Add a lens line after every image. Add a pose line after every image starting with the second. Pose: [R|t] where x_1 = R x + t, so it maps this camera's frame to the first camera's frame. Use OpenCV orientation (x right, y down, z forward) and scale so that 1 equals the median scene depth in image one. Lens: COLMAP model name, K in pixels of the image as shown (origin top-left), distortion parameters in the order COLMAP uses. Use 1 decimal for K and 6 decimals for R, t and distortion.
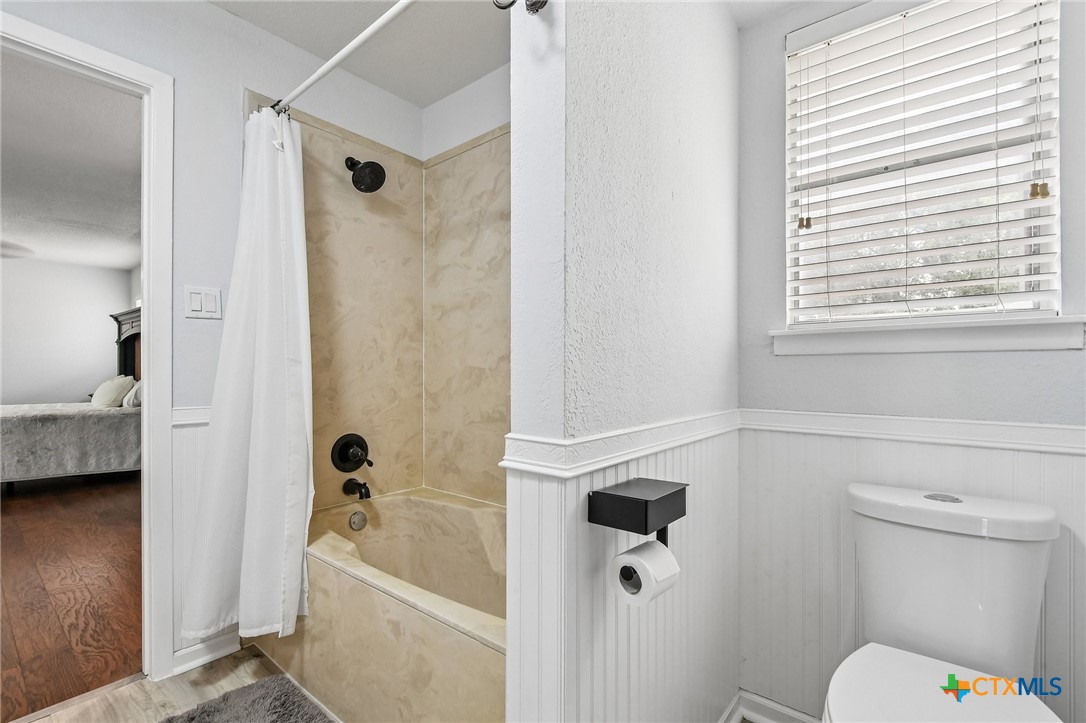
lens RADIAL K [[492.8, 0, 542.6], [0, 492.8, 367.4], [0, 0, 1]] dist [-0.003154, 0.000308]
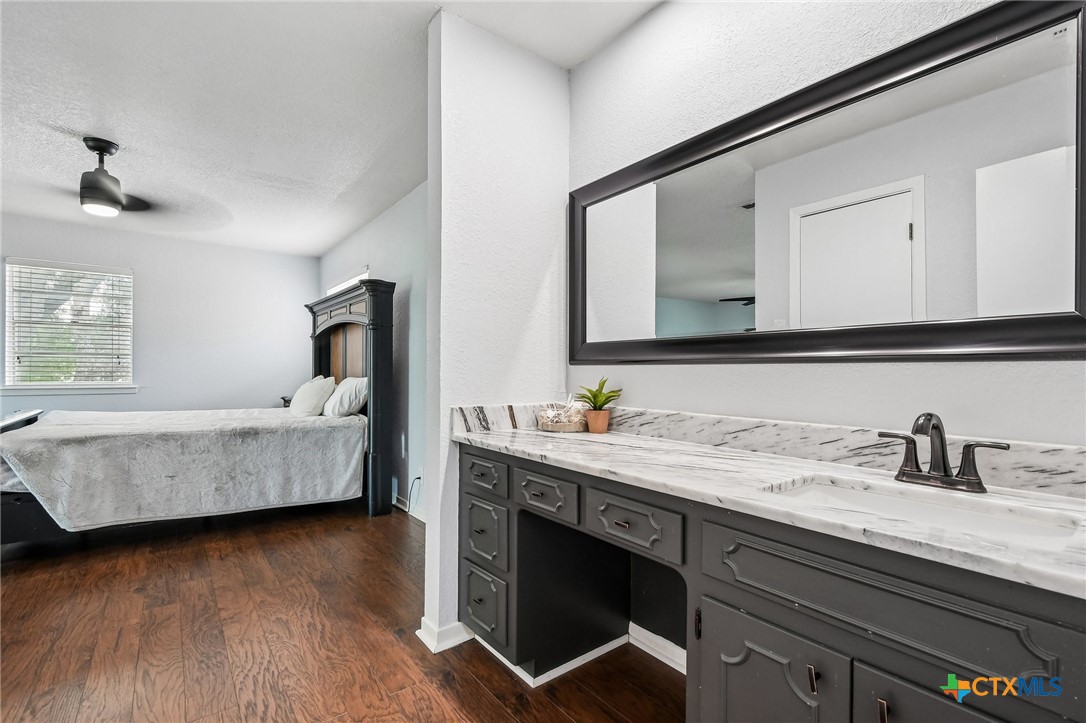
lens RADIAL K [[492.8, 0, 549.0], [0, 492.8, 368.9], [0, 0, 1]] dist [-0.003154, 0.000308]
pose [[0.977502, -0.002171, -0.210914, -0.370741], [0.001048, 0.999985, -0.005437, 0.010131], [0.210922, 0.005093, 0.977490, 0.334766]]
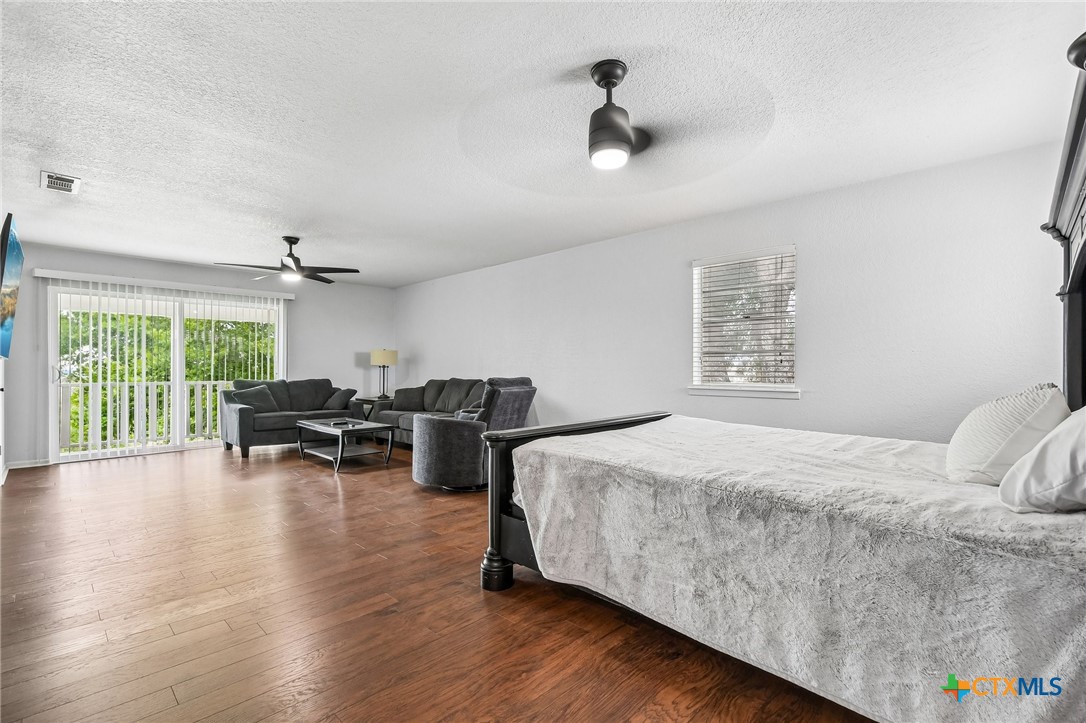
lens RADIAL K [[492.8, 0, 551.7], [0, 492.8, 365.8], [0, 0, 1]] dist [-0.003154, 0.000308]
pose [[-0.088403, -0.010307, -0.996031, -0.591797], [-0.005787, 0.999935, -0.009834, 0.009501], [0.996068, 0.004895, -0.088457, 0.830617]]
